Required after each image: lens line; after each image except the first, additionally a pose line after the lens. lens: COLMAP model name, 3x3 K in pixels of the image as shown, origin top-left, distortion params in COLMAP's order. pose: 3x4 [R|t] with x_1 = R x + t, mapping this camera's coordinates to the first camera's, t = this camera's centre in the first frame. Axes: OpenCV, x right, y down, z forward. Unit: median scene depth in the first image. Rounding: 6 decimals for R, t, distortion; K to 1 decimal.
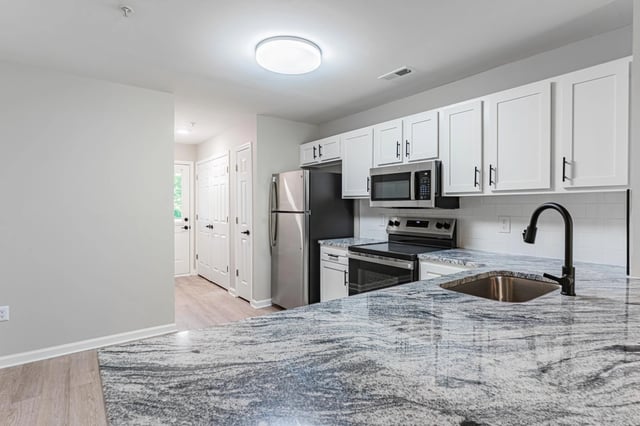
lens RADIAL K [[337.4, 0, 320.0], [0, 337.4, 213.0], [0, 0, 1]] dist [-0.000779, -0.000069]
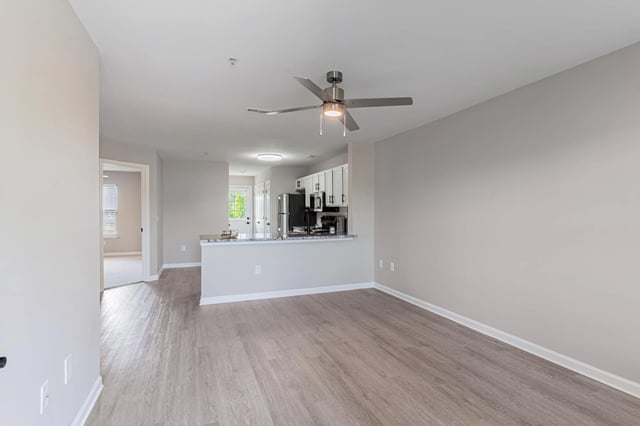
lens RADIAL K [[337.4, 0, 320.0], [0, 337.4, 213.0], [0, 0, 1]] dist [-0.000779, -0.000069]
pose [[0.963176, -0.002651, -0.268859, 0.890384], [-0.000593, 0.999928, -0.011987, 0.022198], [0.268872, 0.011705, 0.963105, -1.243854]]
